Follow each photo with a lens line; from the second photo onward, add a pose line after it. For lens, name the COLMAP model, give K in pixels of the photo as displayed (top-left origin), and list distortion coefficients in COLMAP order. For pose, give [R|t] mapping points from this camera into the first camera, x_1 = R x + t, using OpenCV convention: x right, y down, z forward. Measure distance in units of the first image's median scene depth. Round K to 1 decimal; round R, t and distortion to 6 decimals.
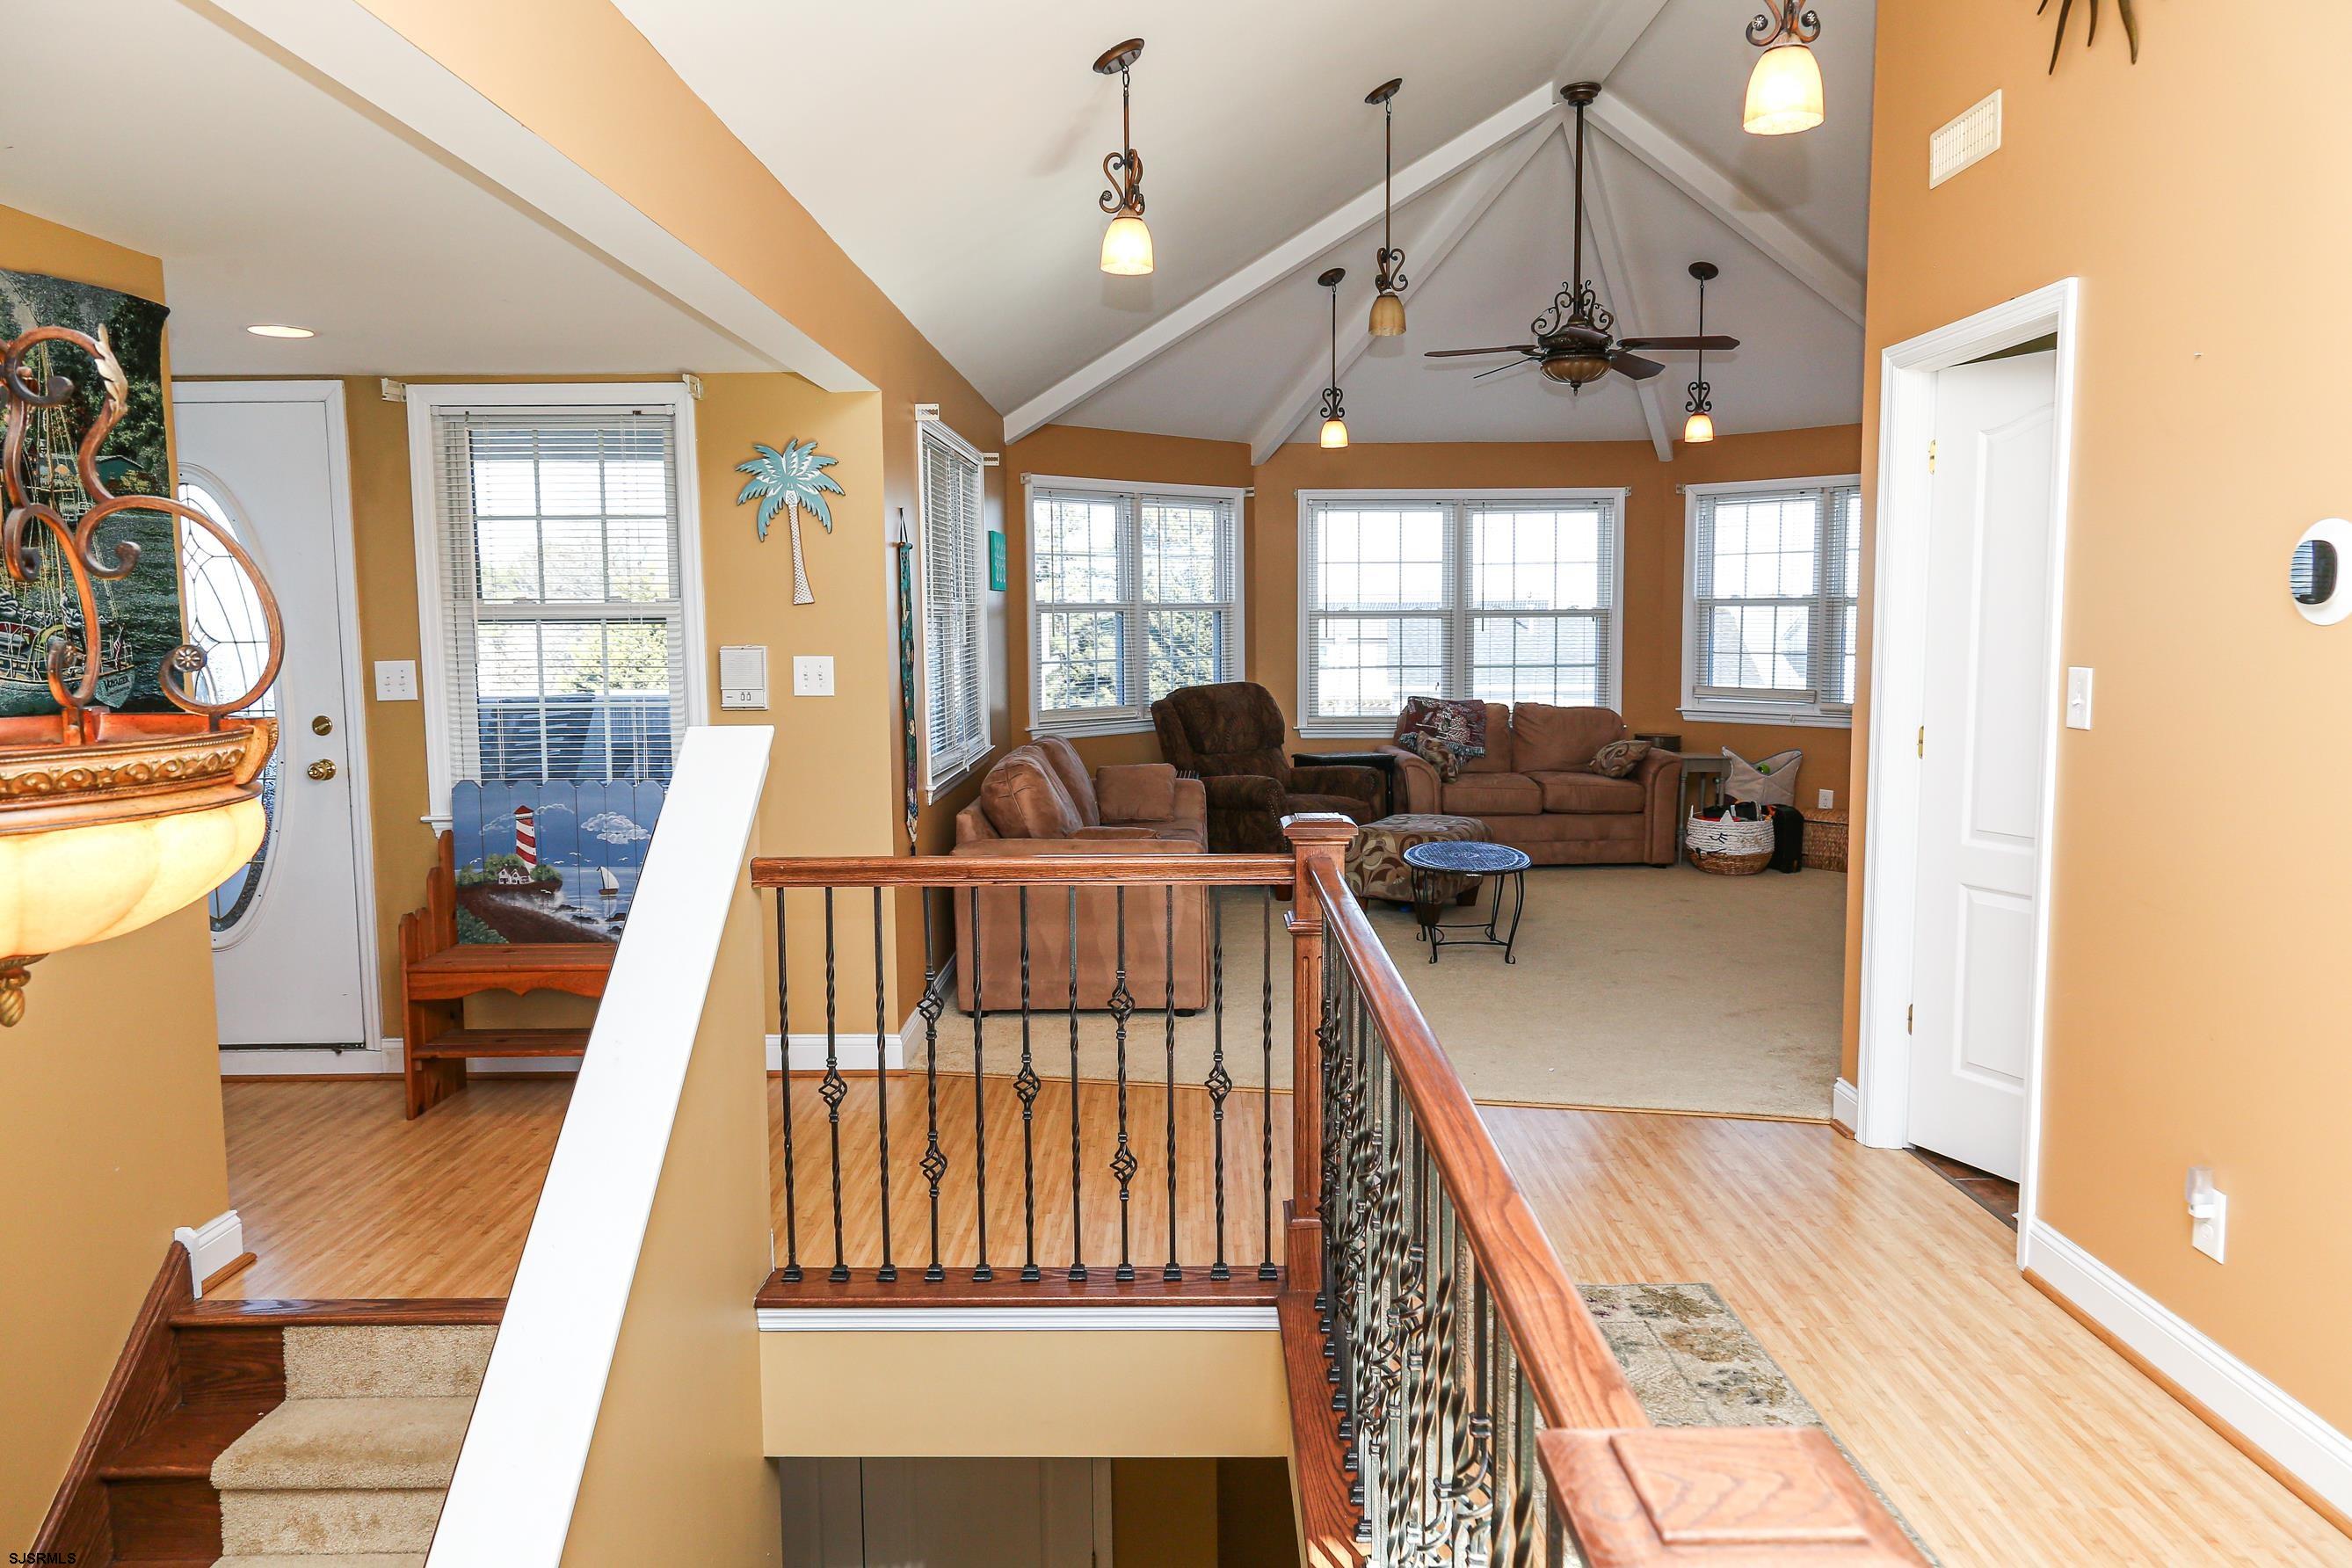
lens RADIAL K [[1588.2, 0, 1181.1], [0, 1588.2, 784.3], [0, 0, 1]] dist [0.010186, 0.002419]
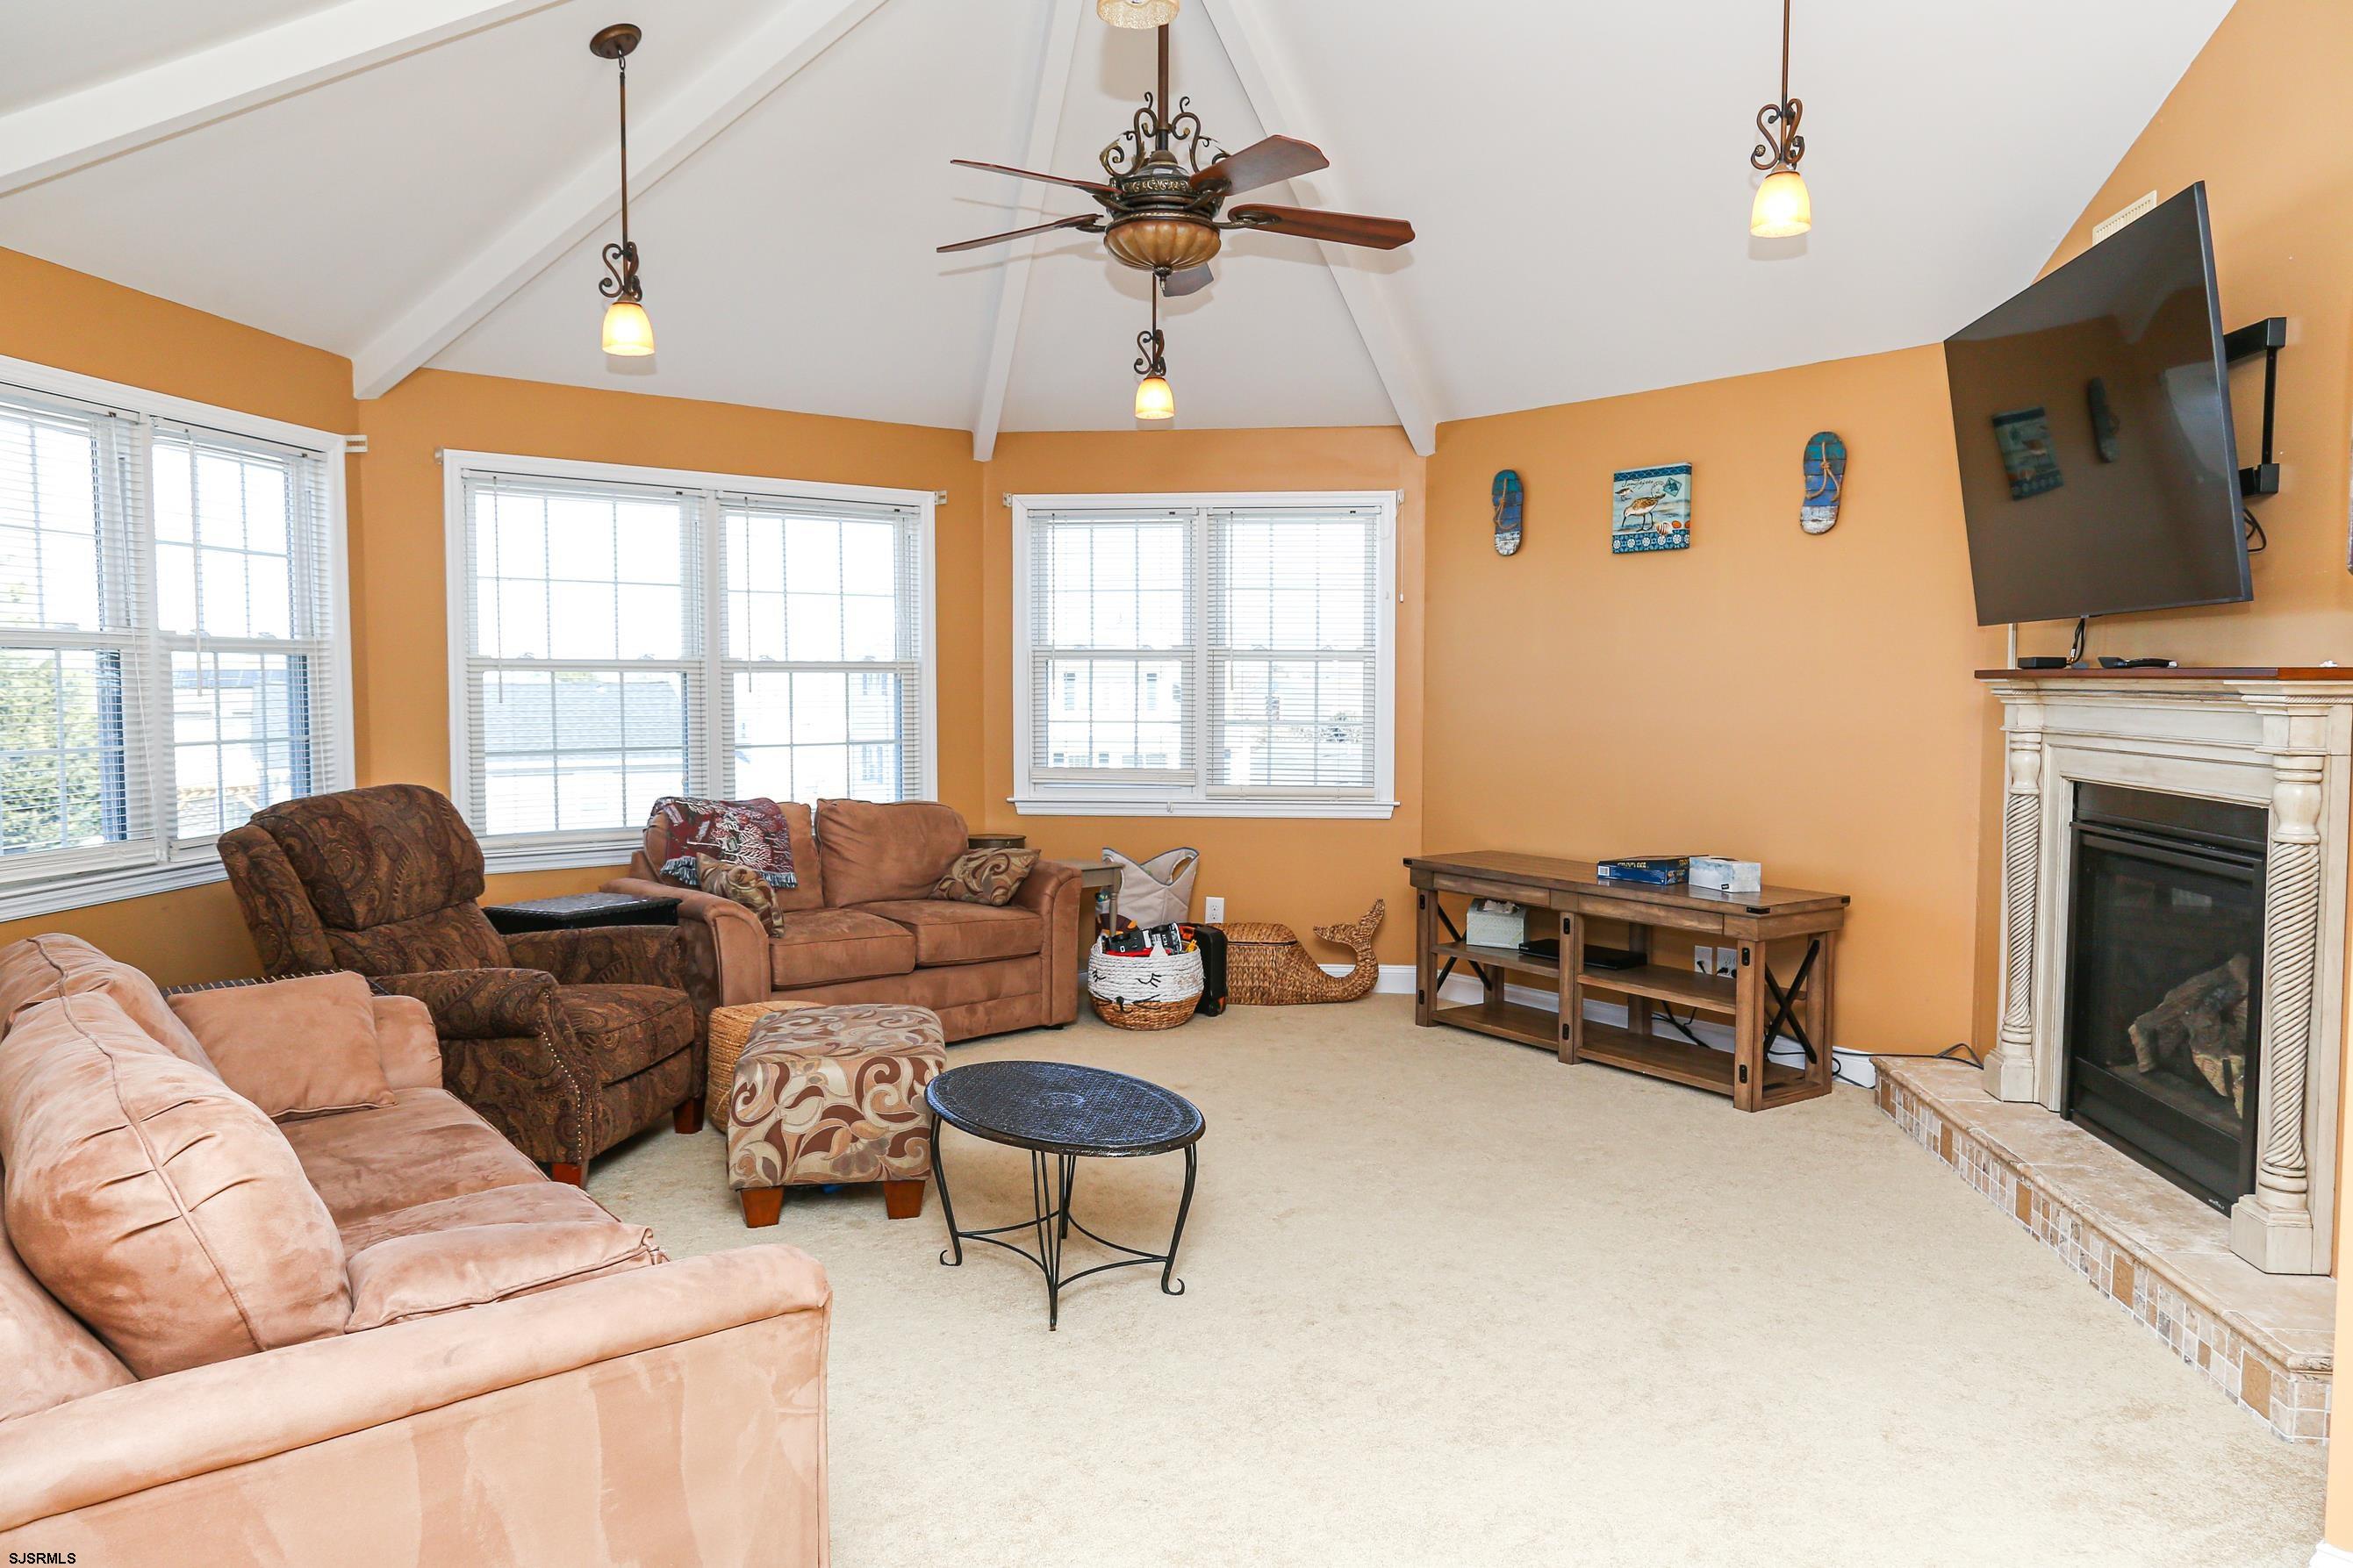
lens RADIAL K [[1588.7, 0, 1176.4], [0, 1588.7, 769.3], [0, 0, 1]] dist [0.010186, 0.002419]
pose [[0.777448, -0.028180, 0.628315, -0.091836], [0.062385, 0.997524, -0.032452, -0.034443], [-0.625845, 0.064428, 0.777282, 0.403688]]
